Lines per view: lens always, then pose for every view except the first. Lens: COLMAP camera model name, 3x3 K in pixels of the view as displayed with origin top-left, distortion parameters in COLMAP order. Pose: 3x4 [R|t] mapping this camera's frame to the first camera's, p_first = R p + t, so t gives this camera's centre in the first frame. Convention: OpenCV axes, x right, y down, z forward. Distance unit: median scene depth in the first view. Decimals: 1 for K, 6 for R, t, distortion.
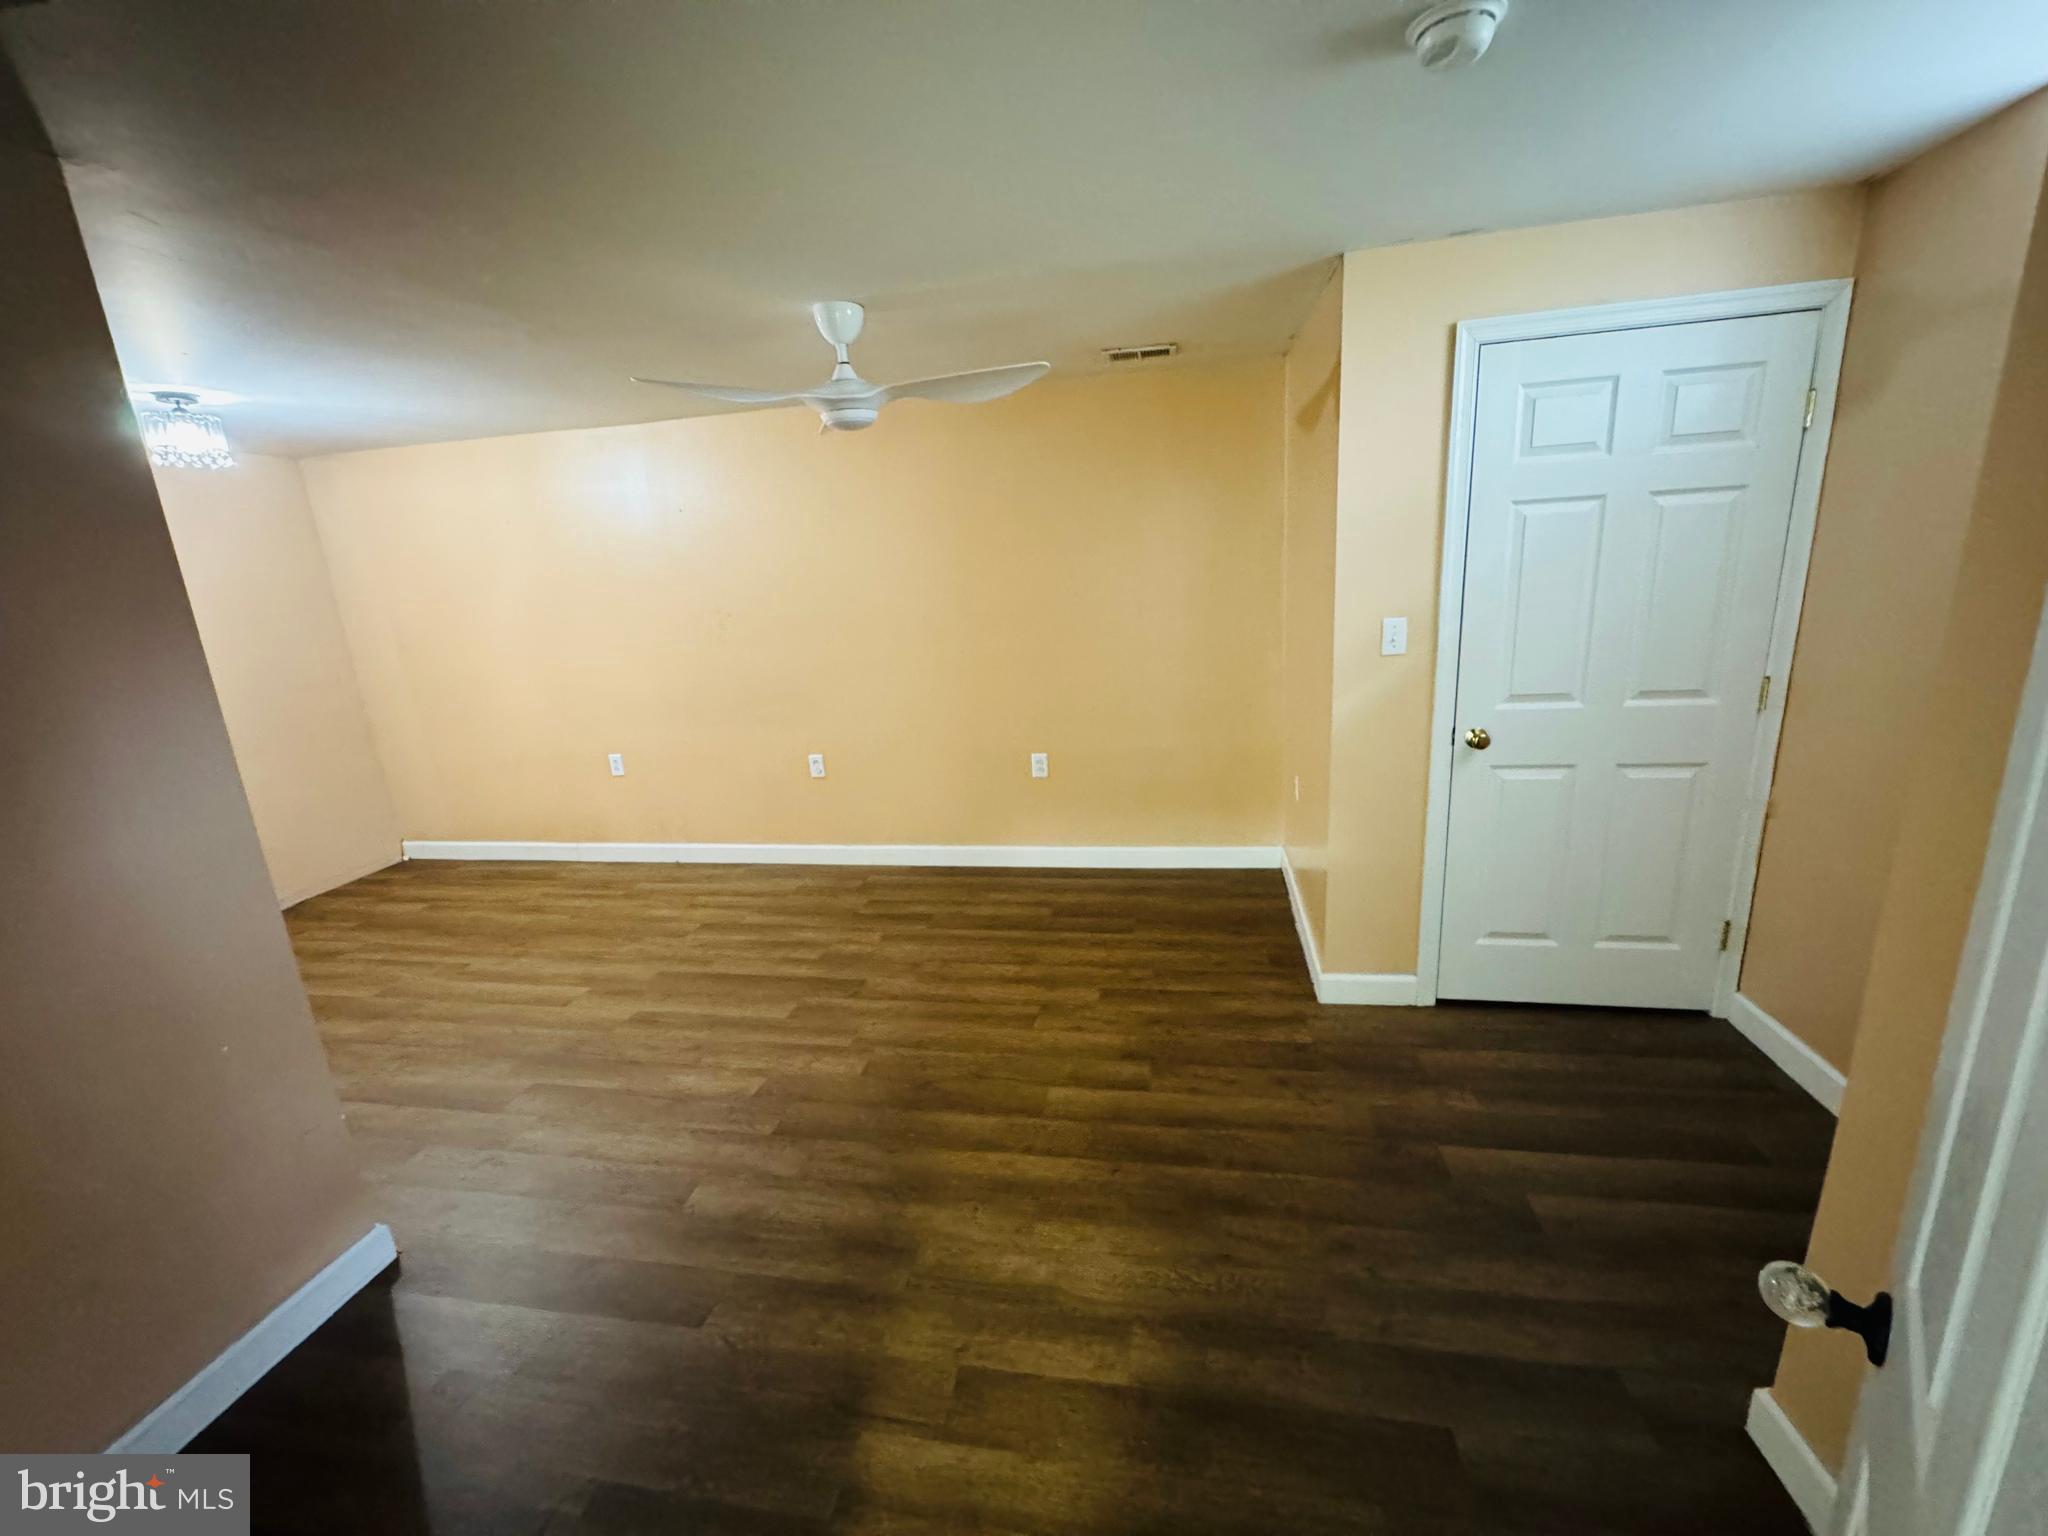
lens RADIAL K [[816.4, 0, 1025.2], [0, 816.4, 763.0], [0, 0, 1]] dist [0.000138, 0.000280]
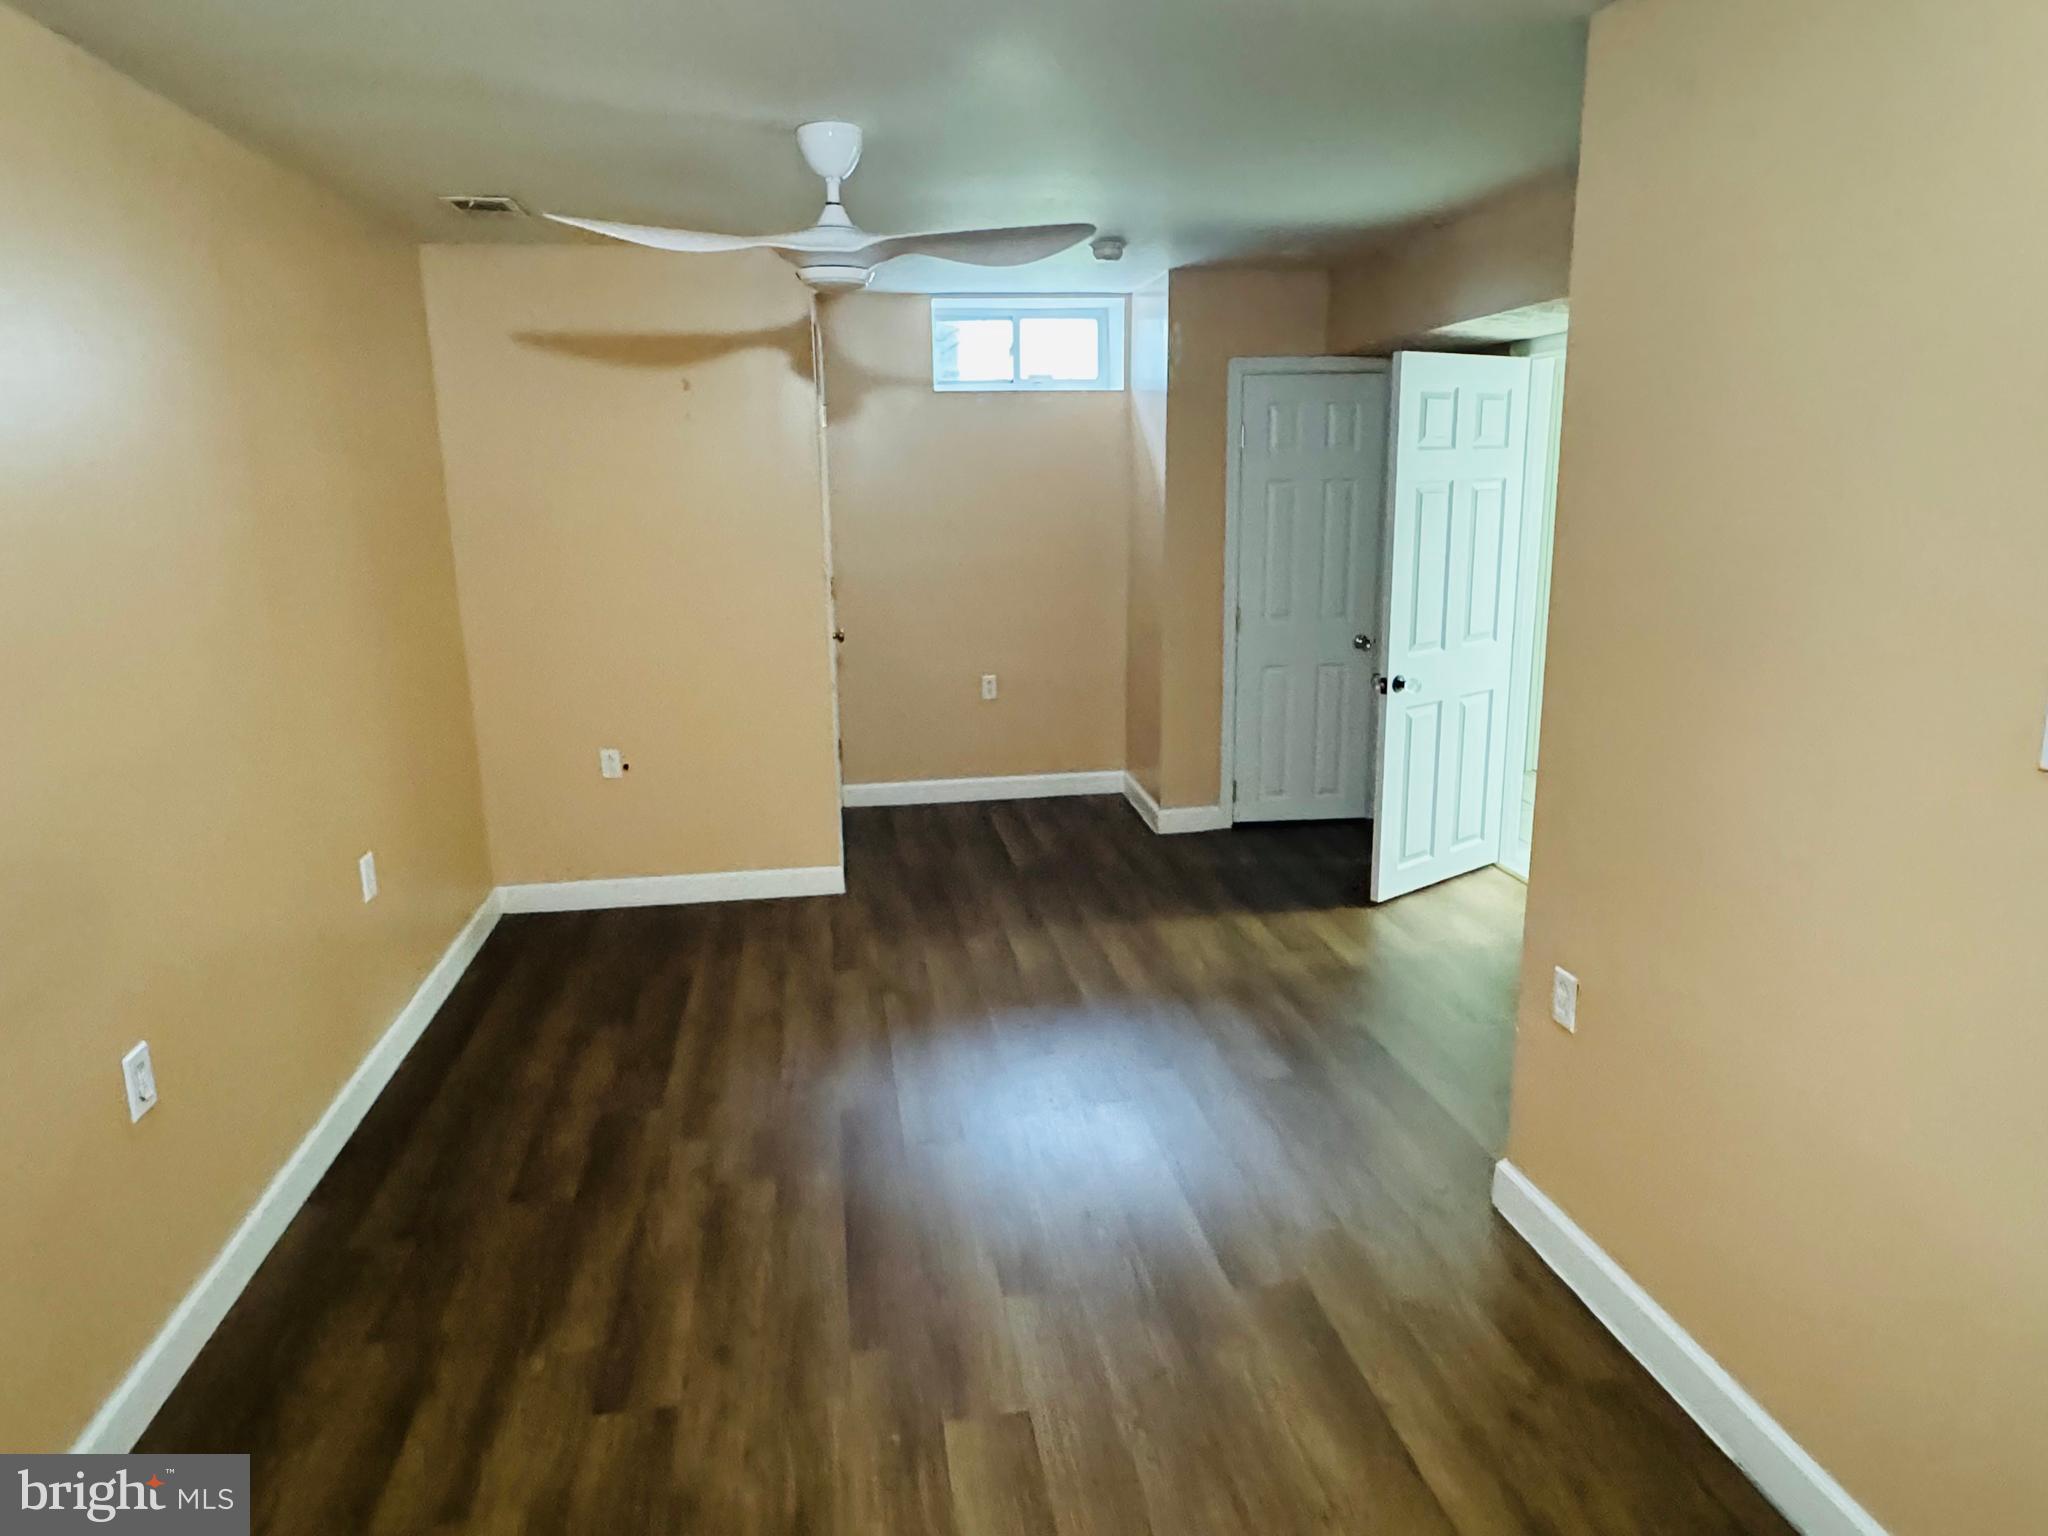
lens RADIAL K [[1270.8, 0, 1024.0], [0, 1270.8, 768.0], [0, 0, 1]] dist [0.001595, 0.000352]
pose [[-0.337729, -0.152839, 0.928752, -1.066164], [0.268339, 0.930146, 0.250646, -0.187786], [-0.902183, 0.333870, -0.273125, 0.992063]]
